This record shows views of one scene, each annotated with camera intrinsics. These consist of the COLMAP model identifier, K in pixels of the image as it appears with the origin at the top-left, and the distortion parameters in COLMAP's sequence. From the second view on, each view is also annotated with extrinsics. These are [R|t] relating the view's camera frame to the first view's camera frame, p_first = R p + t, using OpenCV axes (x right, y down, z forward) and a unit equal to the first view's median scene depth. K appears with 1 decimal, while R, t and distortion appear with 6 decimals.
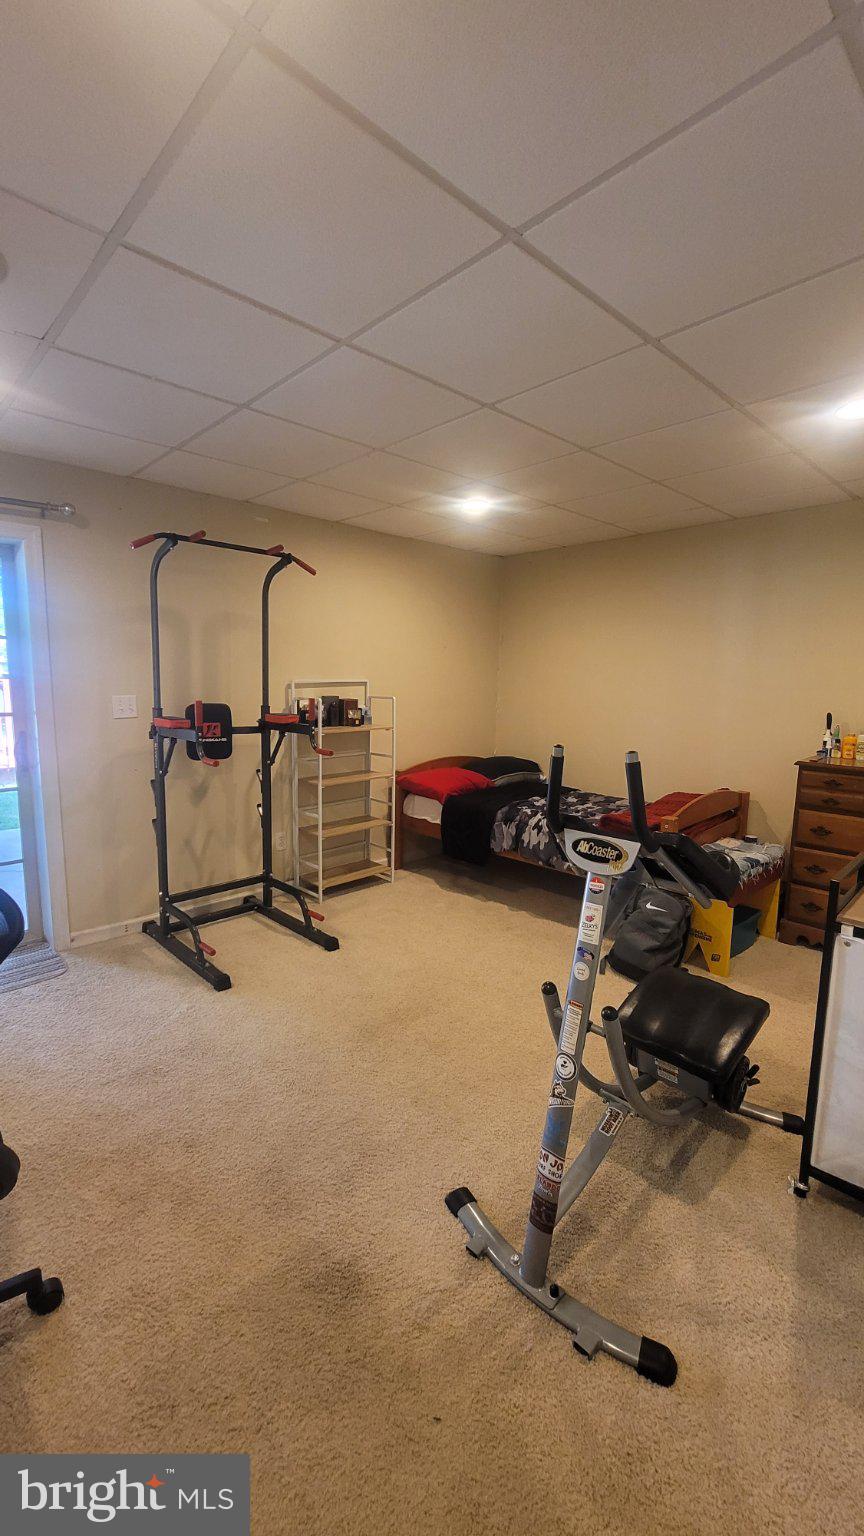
lens RADIAL K [[626.6, 0, 428.7], [0, 626.6, 763.6], [0, 0, 1]] dist [-0.000878, 0.000383]
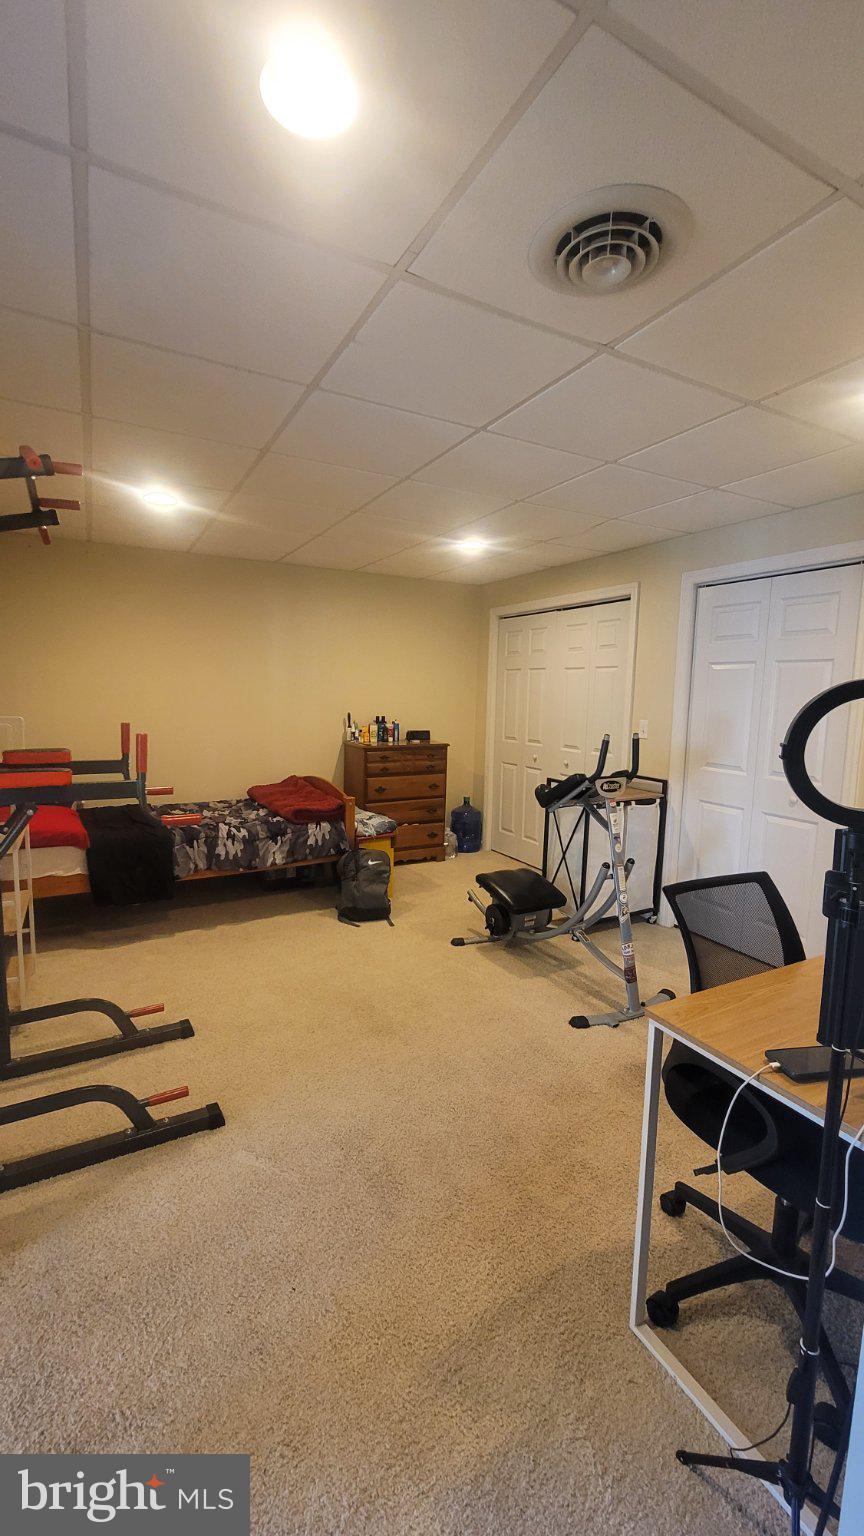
lens RADIAL K [[626.6, 0, 428.7], [0, 626.6, 763.6], [0, 0, 1]] dist [-0.000878, 0.000383]
pose [[0.256116, -0.117646, 0.959460, -0.813387], [0.116197, 0.989116, 0.090265, -0.081346], [-0.959637, 0.088368, 0.266999, 0.472197]]
